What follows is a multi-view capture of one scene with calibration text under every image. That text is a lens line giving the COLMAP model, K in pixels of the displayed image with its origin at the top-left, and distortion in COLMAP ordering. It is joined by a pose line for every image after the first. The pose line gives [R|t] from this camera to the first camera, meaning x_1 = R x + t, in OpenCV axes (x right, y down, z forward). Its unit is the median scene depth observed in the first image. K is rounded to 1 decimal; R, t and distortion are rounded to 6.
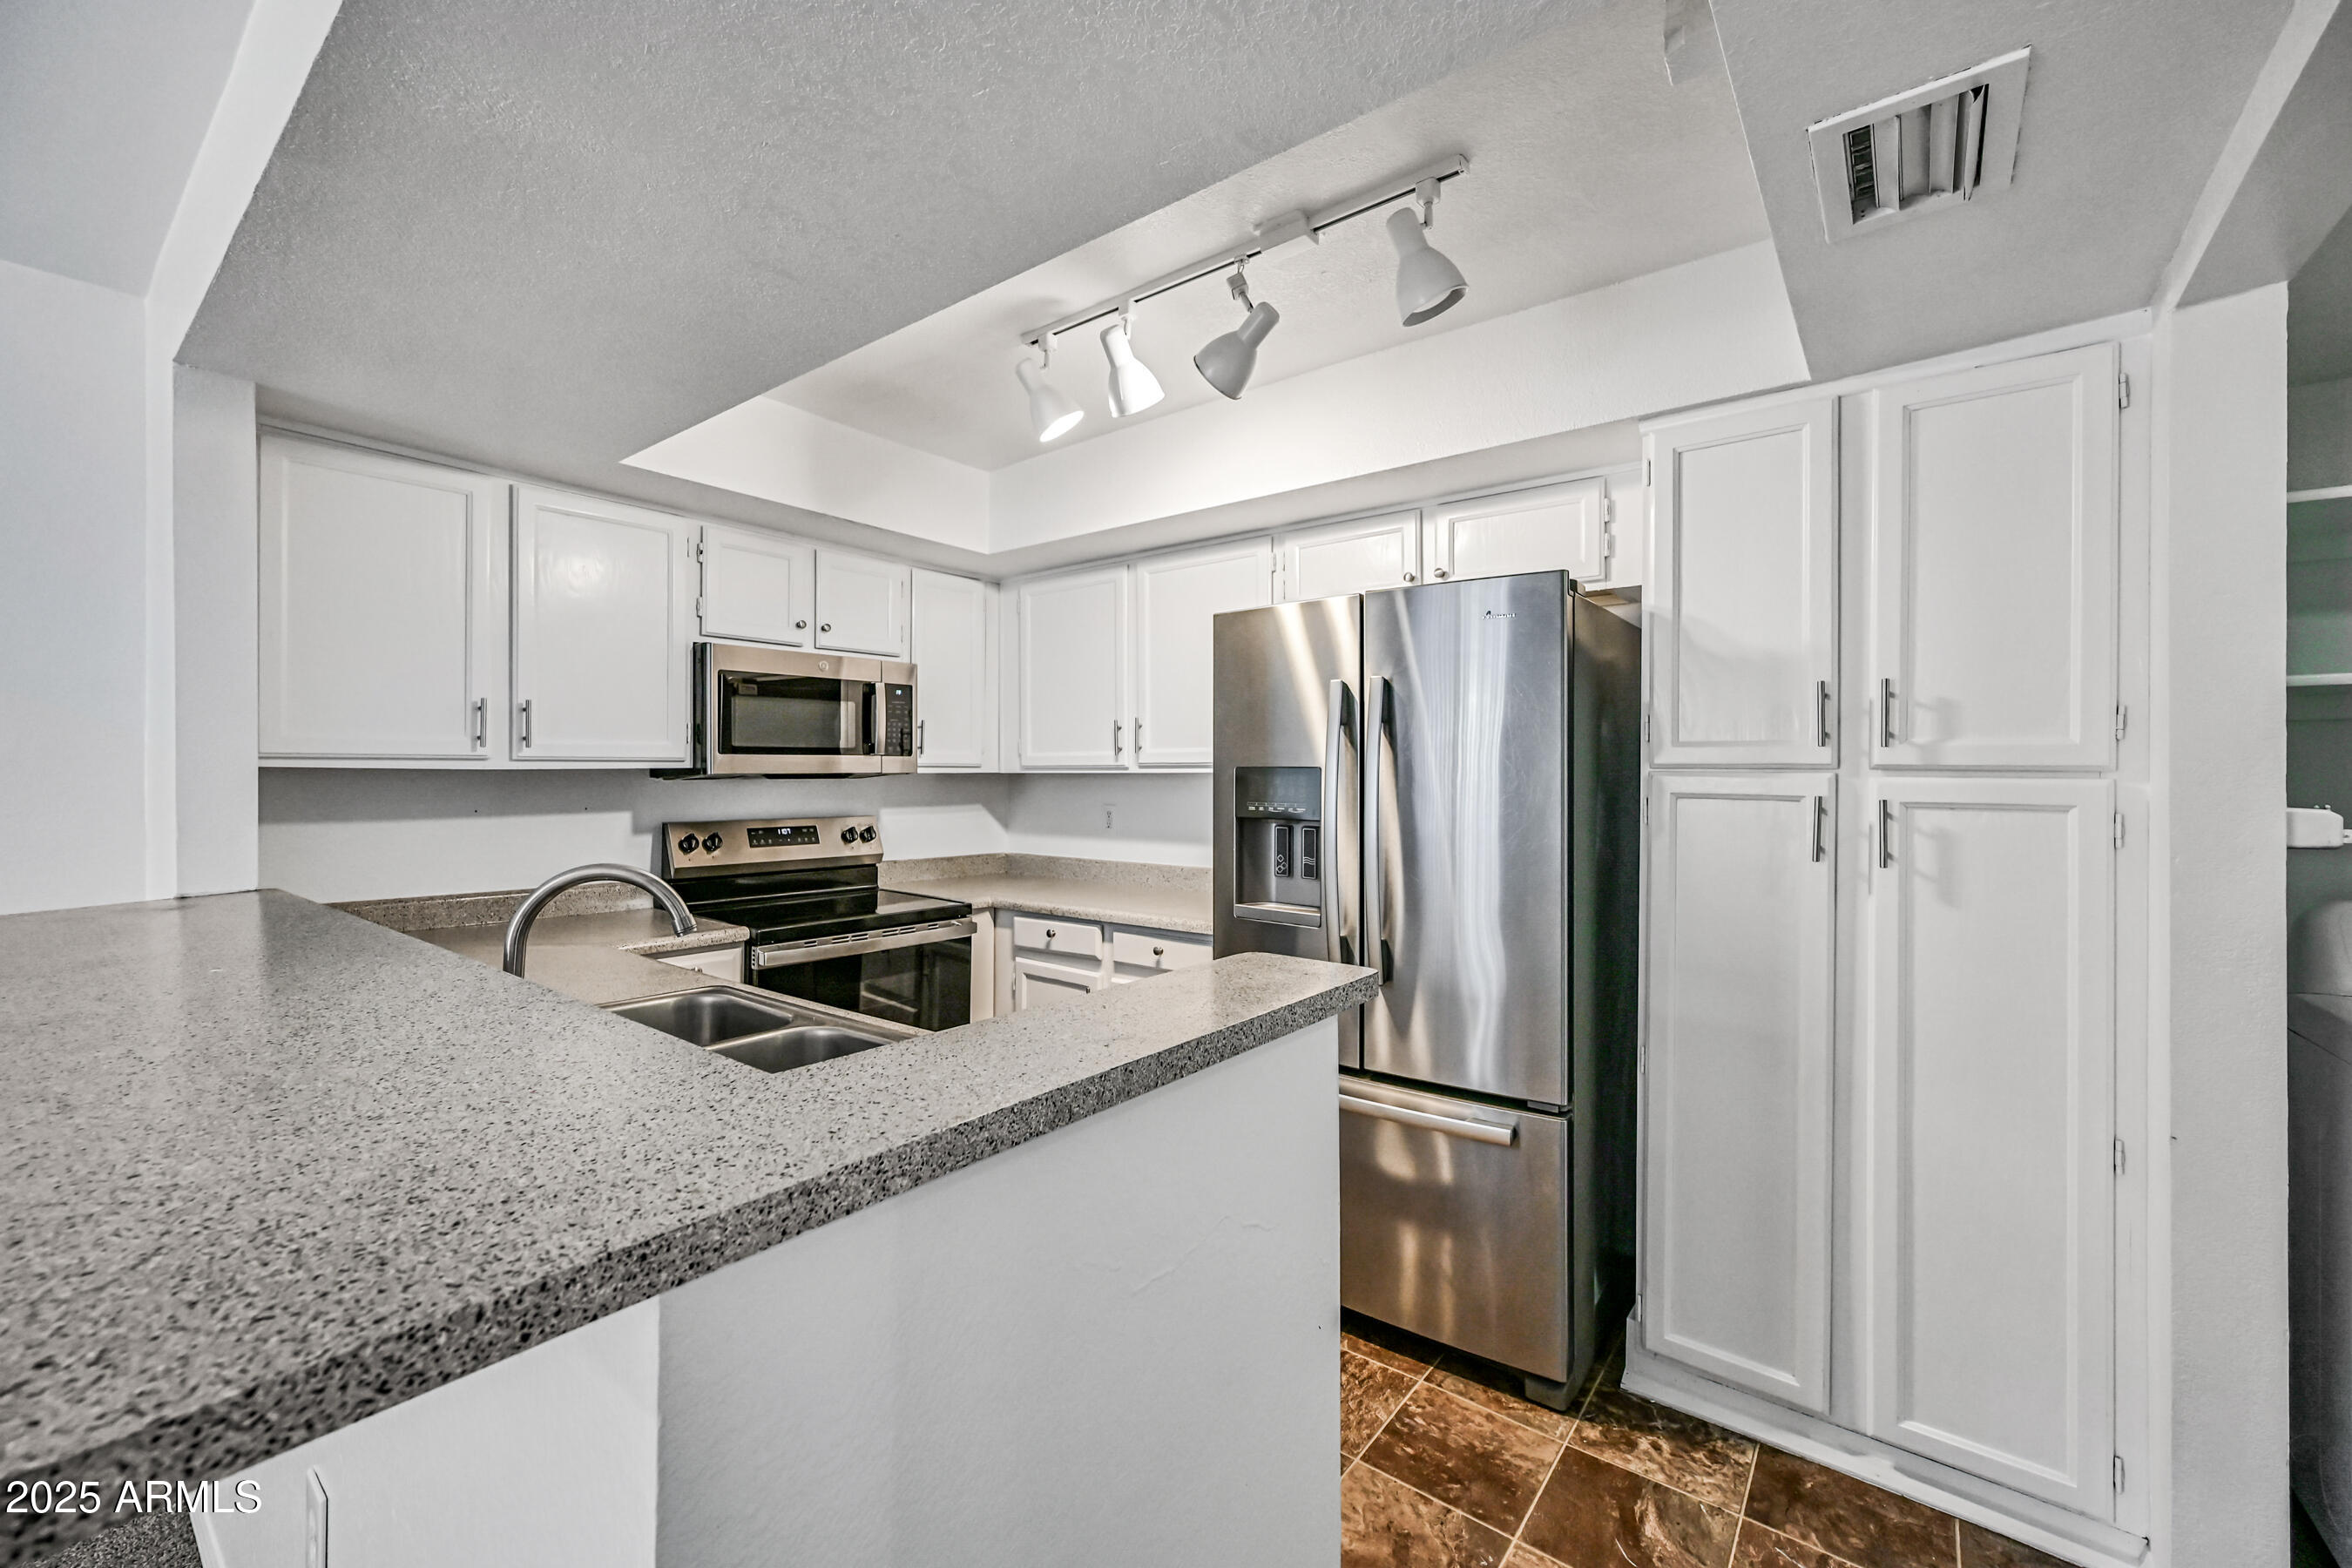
lens RADIAL K [[943.1, 0, 1161.7], [0, 943.1, 784.9], [0, 0, 1]] dist [-0.001518, -0.000931]
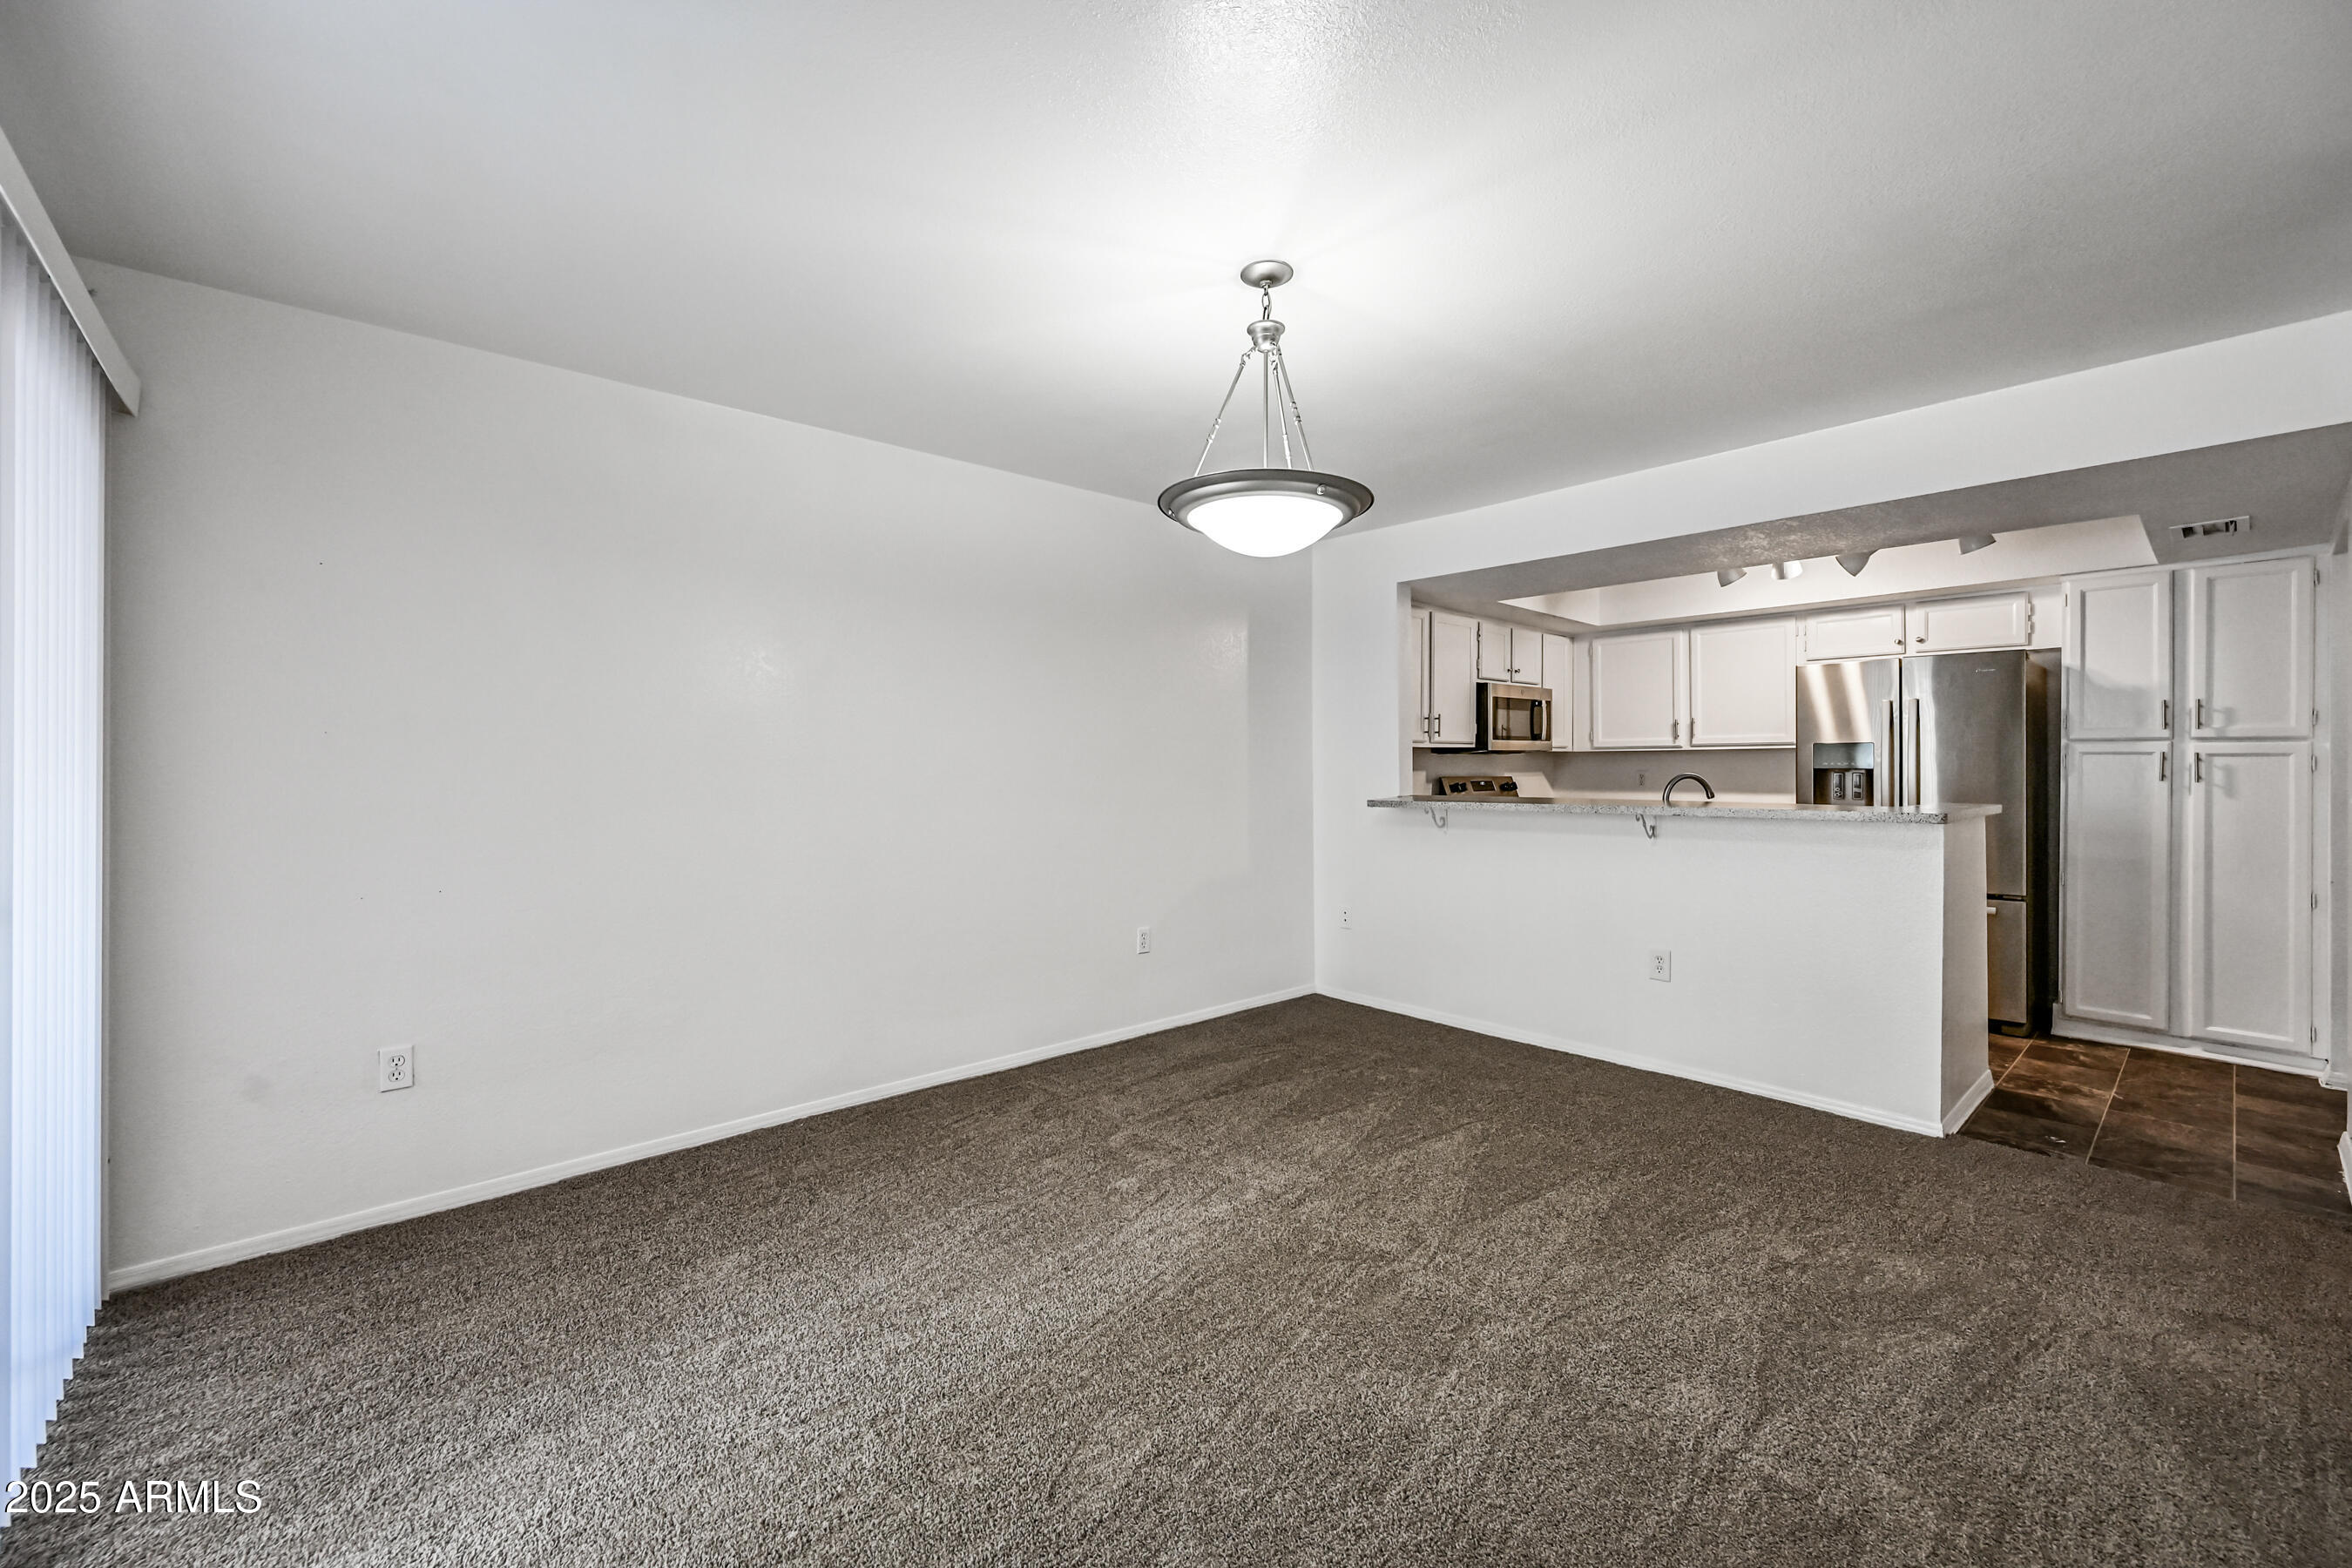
lens RADIAL K [[943.1, 0, 1164.4], [0, 943.1, 780.7], [0, 0, 1]] dist [-0.001518, -0.000931]
pose [[0.985763, -0.002501, -0.168120, -1.180793], [0.003030, 0.999991, 0.002885, 0.063031], [0.168112, -0.003354, 0.985762, -1.492633]]
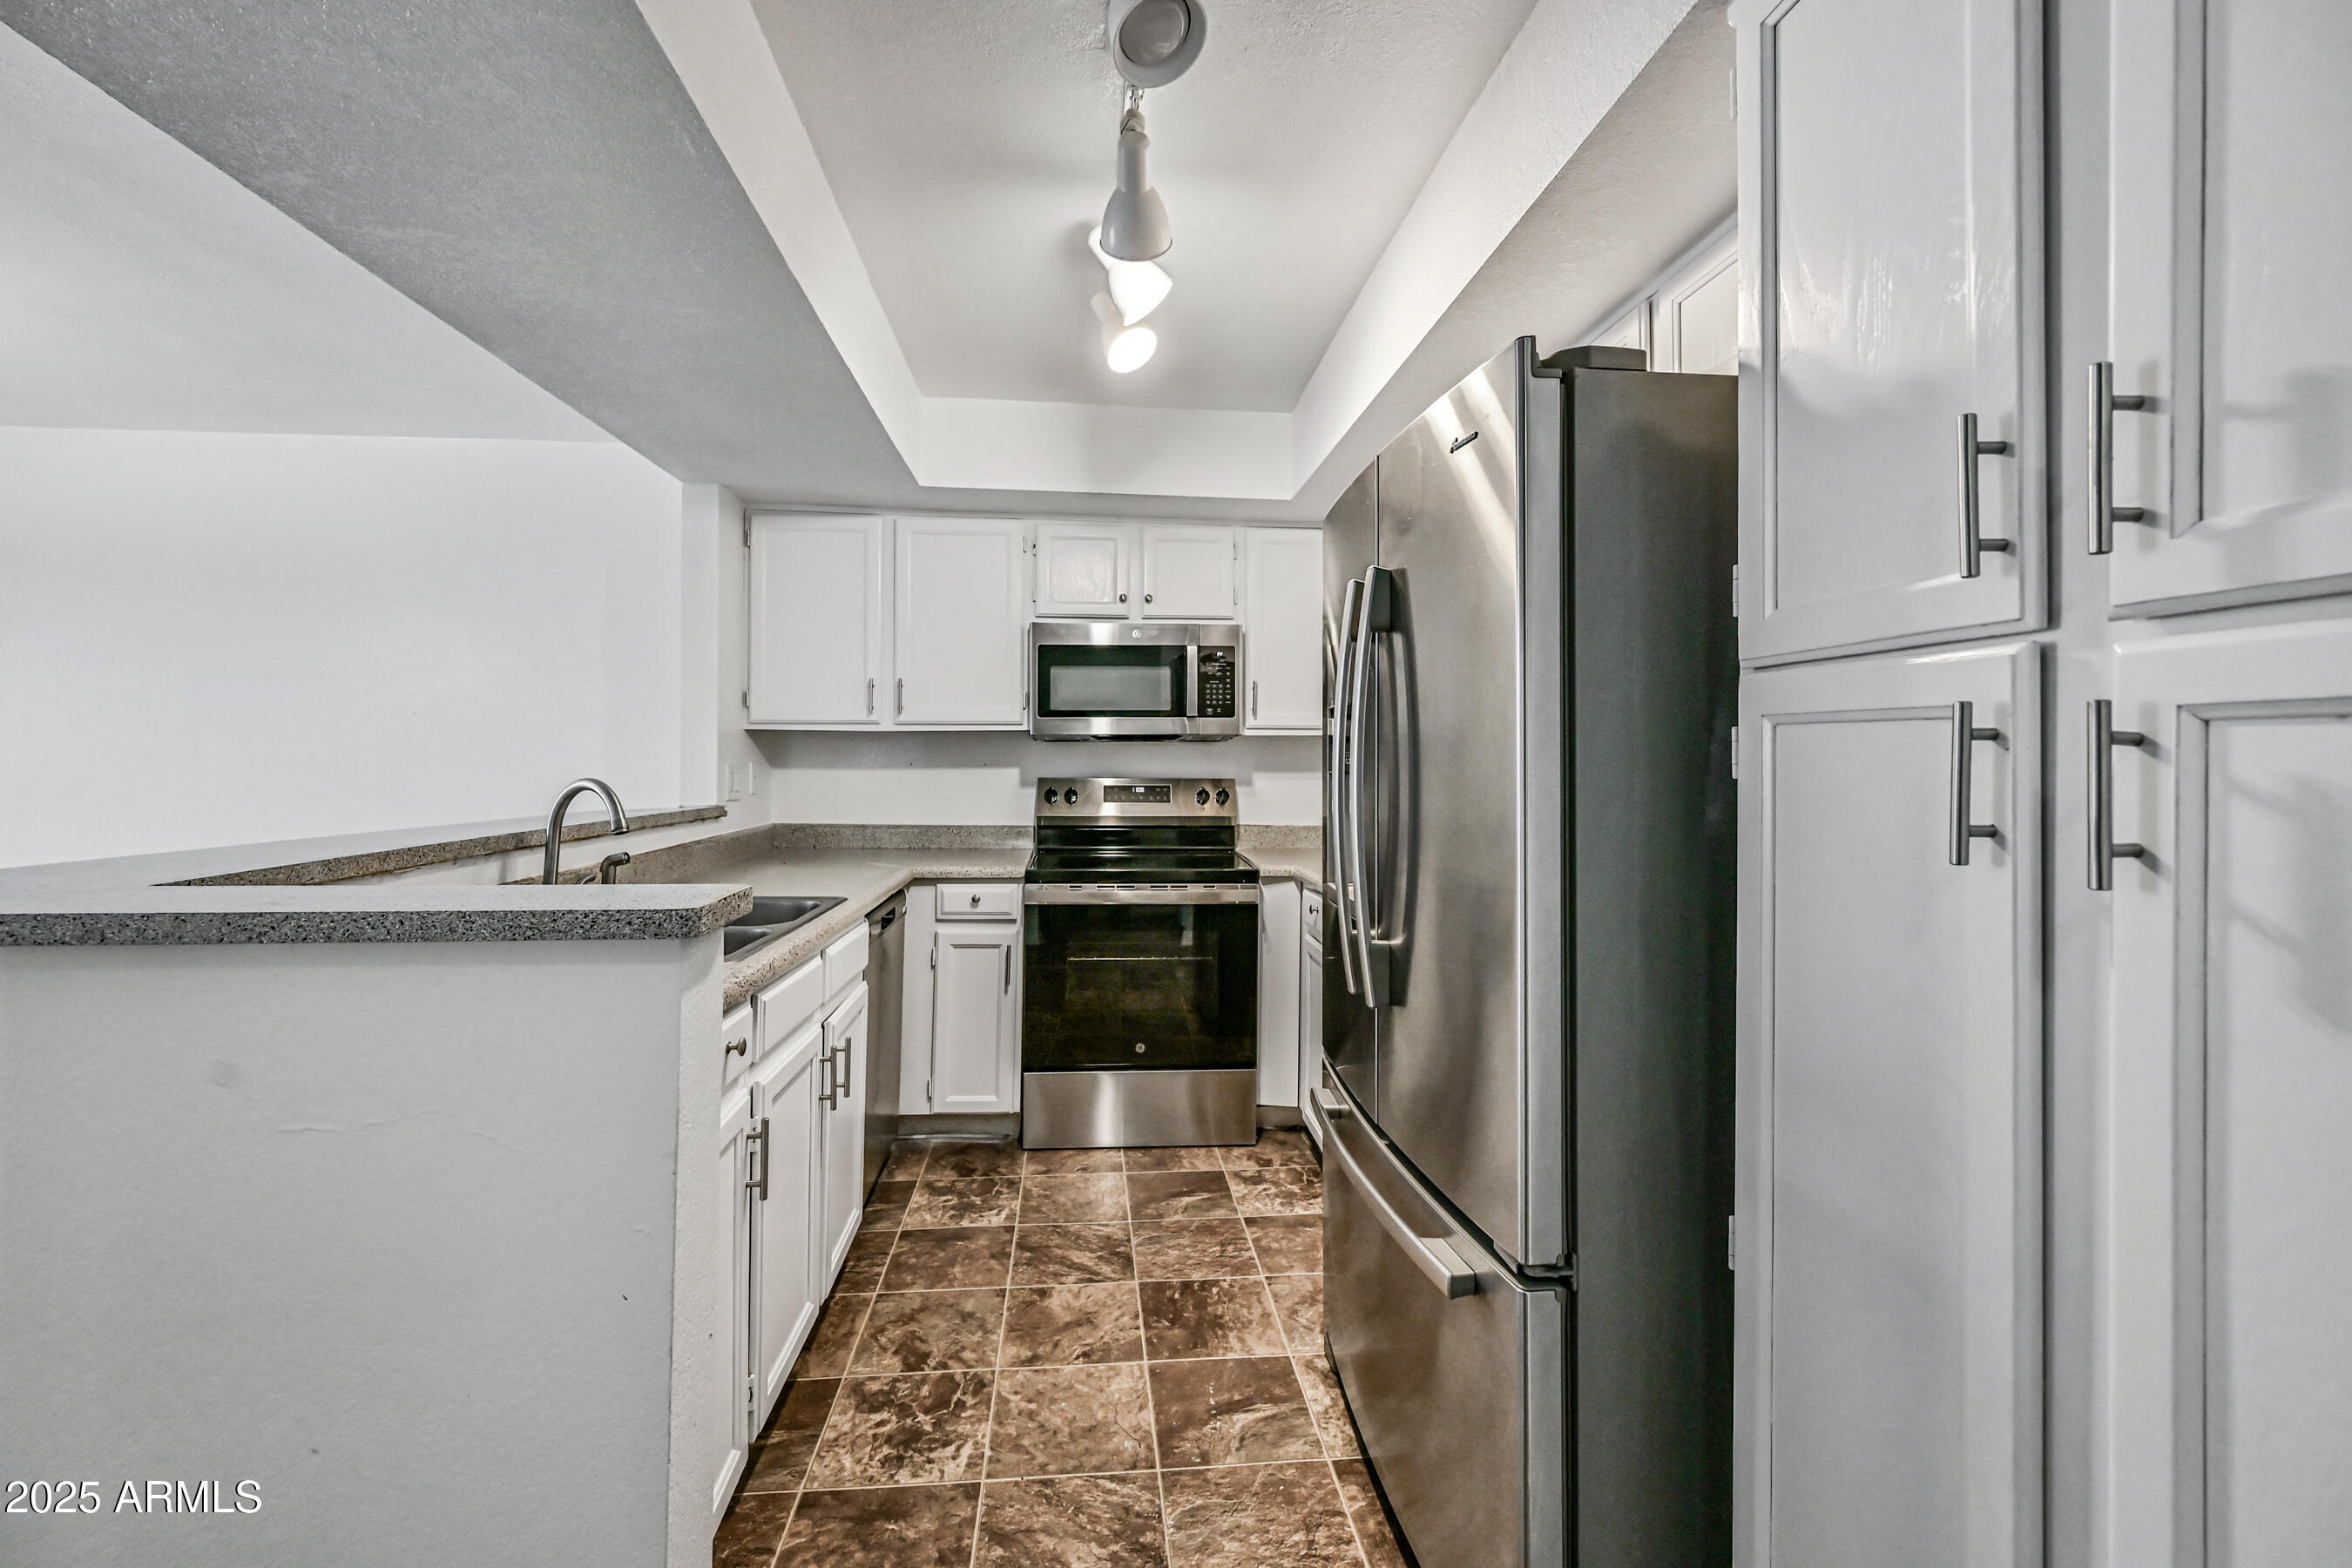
lens RADIAL K [[943.1, 0, 1172.8], [0, 943.1, 761.6], [0, 0, 1]] dist [-0.001518, -0.000931]
pose [[0.695958, 0.002665, -0.718078, 0.704178], [-0.011261, 0.999911, -0.007202, 0.041608], [0.717994, 0.013098, 0.695926, 0.449326]]
